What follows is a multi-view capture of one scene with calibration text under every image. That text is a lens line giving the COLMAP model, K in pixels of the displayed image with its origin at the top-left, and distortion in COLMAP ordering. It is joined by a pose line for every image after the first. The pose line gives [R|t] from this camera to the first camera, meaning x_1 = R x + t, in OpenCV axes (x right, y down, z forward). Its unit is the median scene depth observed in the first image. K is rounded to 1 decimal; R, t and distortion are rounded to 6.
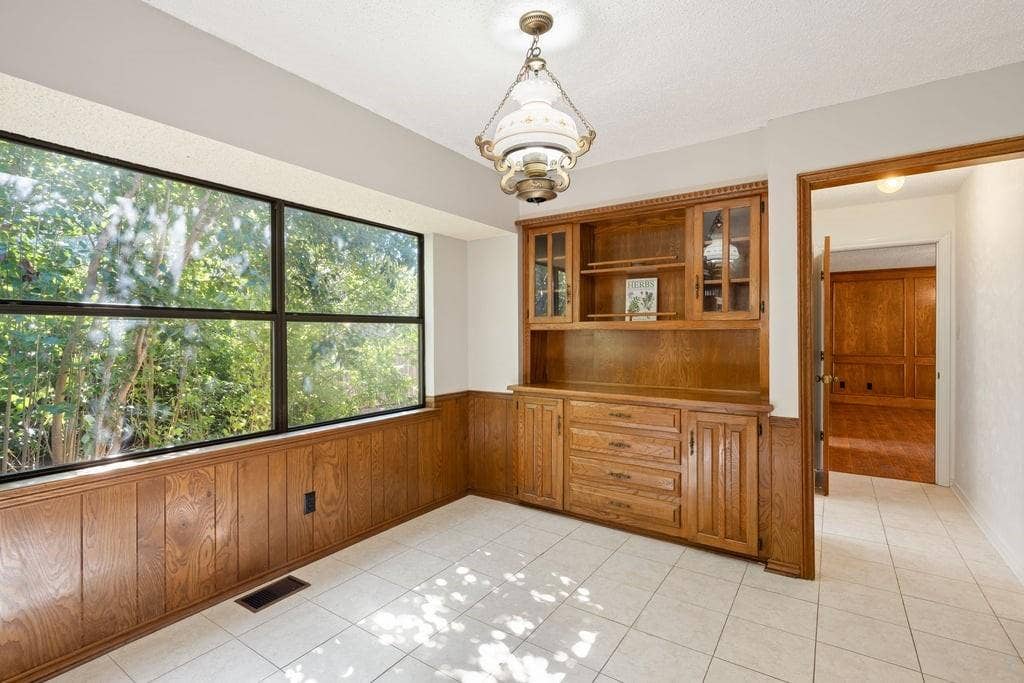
lens RADIAL K [[478.3, 0, 512.4], [0, 478.3, 327.3], [0, 0, 1]] dist [-0.000474, -0.000118]
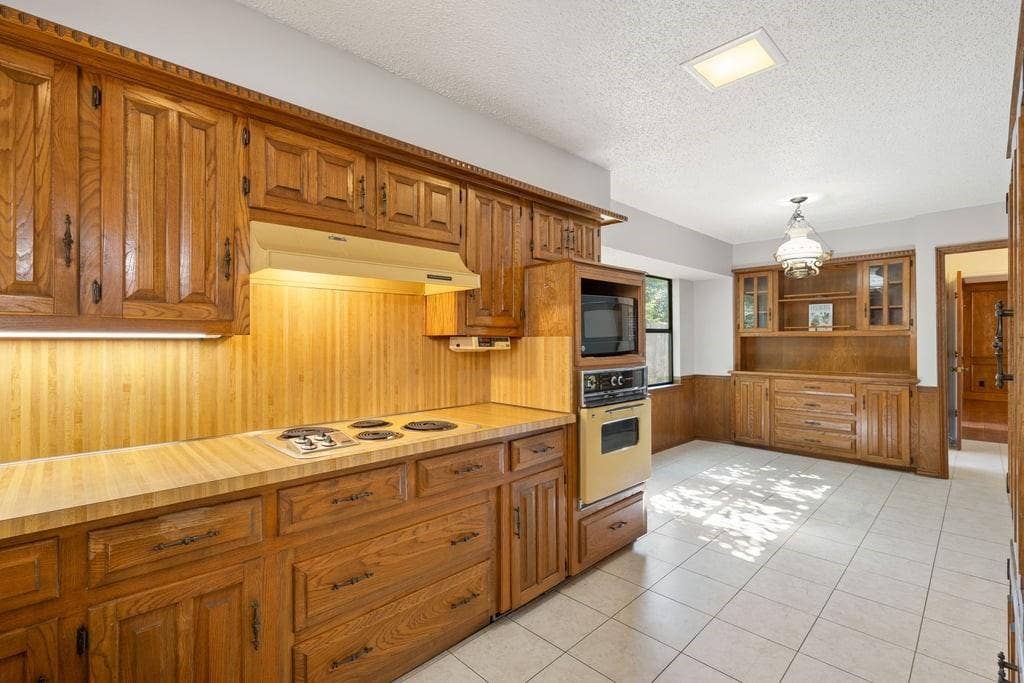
lens RADIAL K [[460.2, 0, 510.4], [0, 460.2, 333.7], [0, 0, 1]] dist [-0.000066, -0.000300]
pose [[0.978837, -0.005646, -0.204565, -0.428913], [0.005768, 0.999983, 0.000000, -0.008933], [0.204562, -0.001180, 0.978853, -0.709246]]
